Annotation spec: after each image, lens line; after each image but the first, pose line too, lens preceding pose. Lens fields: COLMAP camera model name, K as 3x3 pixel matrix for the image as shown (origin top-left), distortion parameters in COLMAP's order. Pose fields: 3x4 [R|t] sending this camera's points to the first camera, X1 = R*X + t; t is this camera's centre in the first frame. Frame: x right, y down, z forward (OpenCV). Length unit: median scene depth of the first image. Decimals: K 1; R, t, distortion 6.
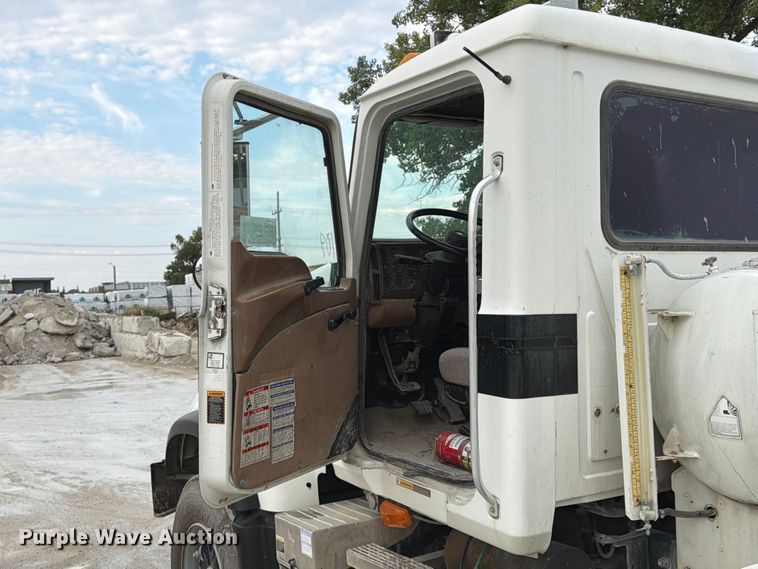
lens RADIAL K [[806.1, 0, 365.1], [0, 806.1, 285.0], [0, 0, 1]] dist [0.117465, -0.017355]
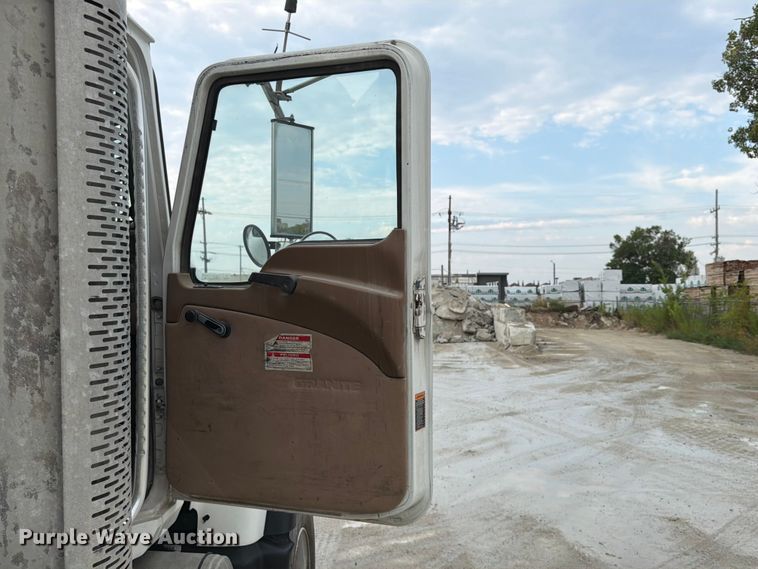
lens RADIAL K [[704.8, 0, 379.0], [0, 704.8, 284.5], [0, 0, 1]] dist [0.013580, -0.027582]
pose [[0.819818, 0.021719, -0.572213, 0.122944], [-0.018197, 0.999764, 0.011876, -0.001252], [0.572335, 0.000676, 0.820019, 0.097628]]
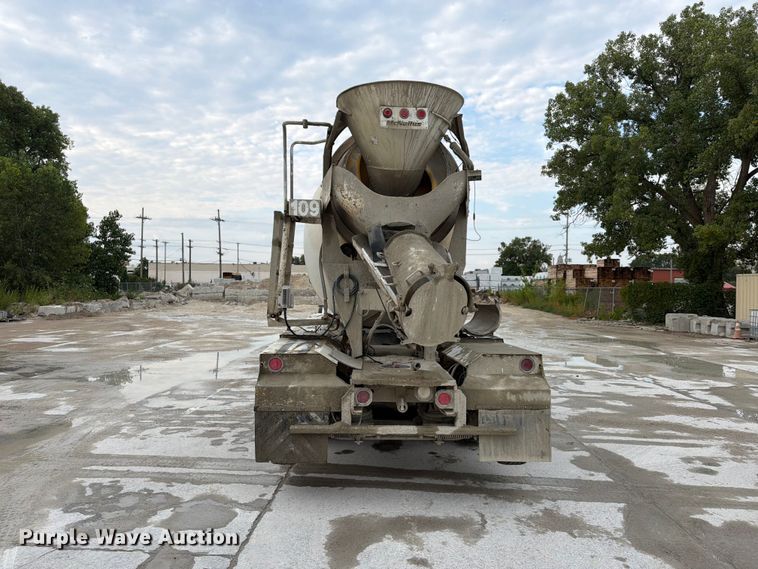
lens RADIAL K [[568.4, 0, 377.6], [0, 568.4, 321.9], [0, 0, 1]] dist [-0.004063, -0.005730]
pose [[0.872105, 0.078658, -0.482955, 0.270095], [-0.035185, 0.994521, 0.098438, -0.014573], [0.488051, -0.068856, 0.870095, -0.295526]]
